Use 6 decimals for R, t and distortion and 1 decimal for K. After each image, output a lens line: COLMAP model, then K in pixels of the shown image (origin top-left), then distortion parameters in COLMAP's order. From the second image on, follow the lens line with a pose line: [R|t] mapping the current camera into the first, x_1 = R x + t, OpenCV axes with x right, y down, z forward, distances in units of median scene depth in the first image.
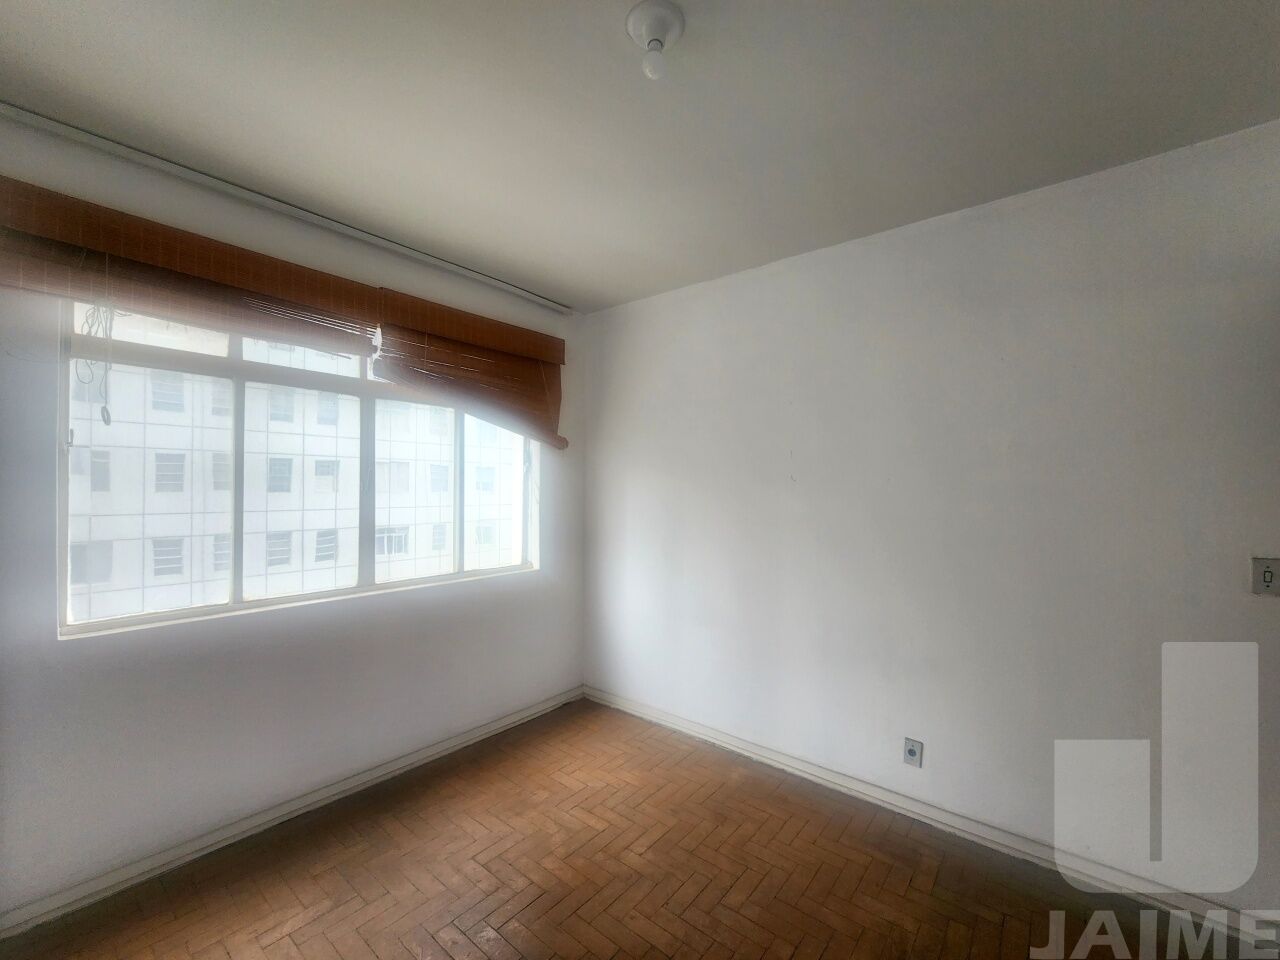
lens RADIAL K [[525.3, 0, 645.3], [0, 525.3, 484.9], [0, 0, 1]] dist [-0.002767, 0.000172]
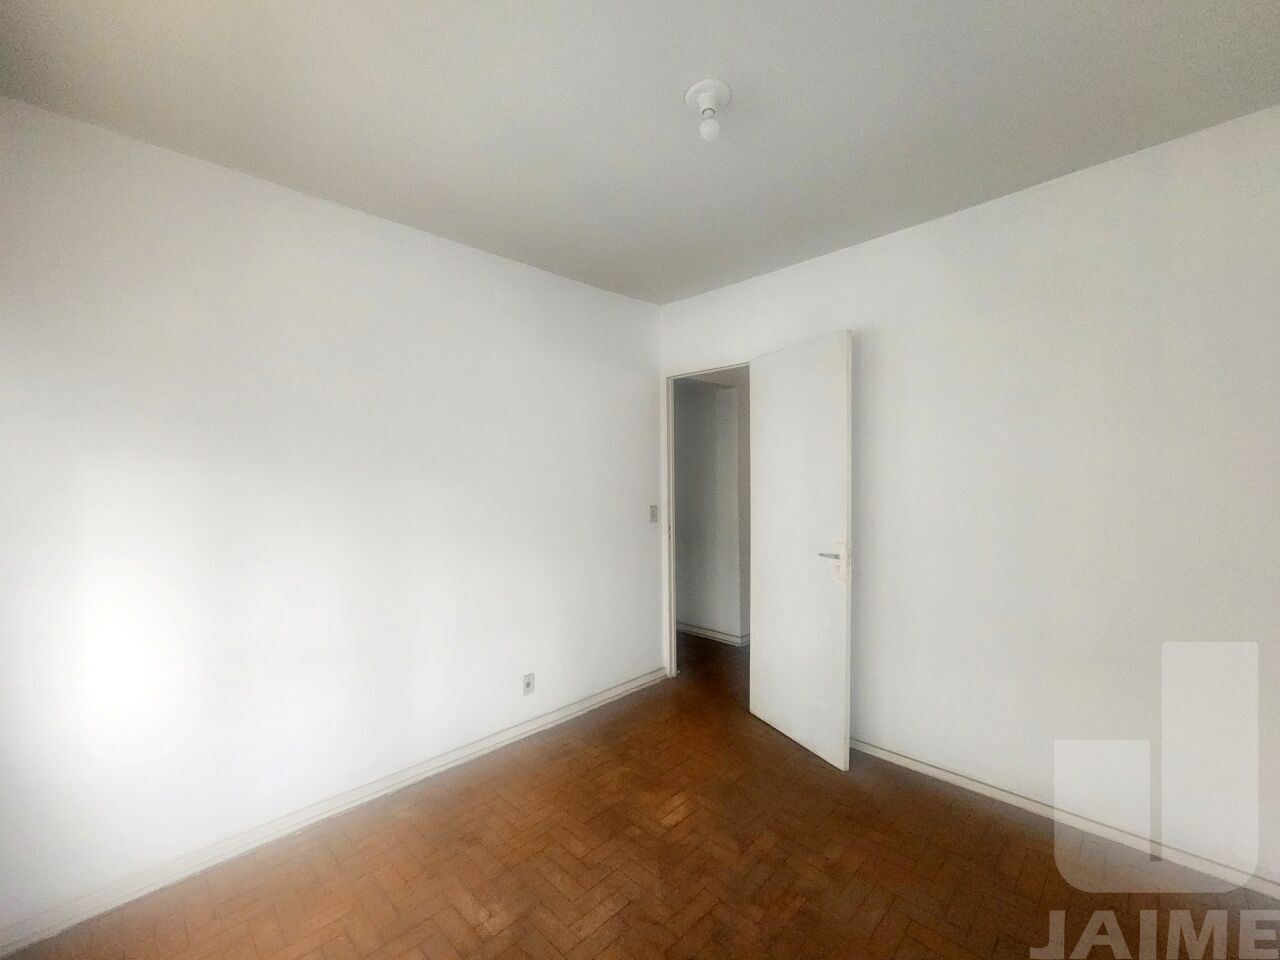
lens RADIAL K [[525.3, 0, 645.3], [0, 525.3, 484.9], [0, 0, 1]] dist [-0.002767, 0.000172]
pose [[0.102933, -0.029773, 0.994243, -0.689978], [0.010309, 0.999530, 0.028864, -0.002516], [-0.994635, 0.007278, 0.103191, 0.577603]]
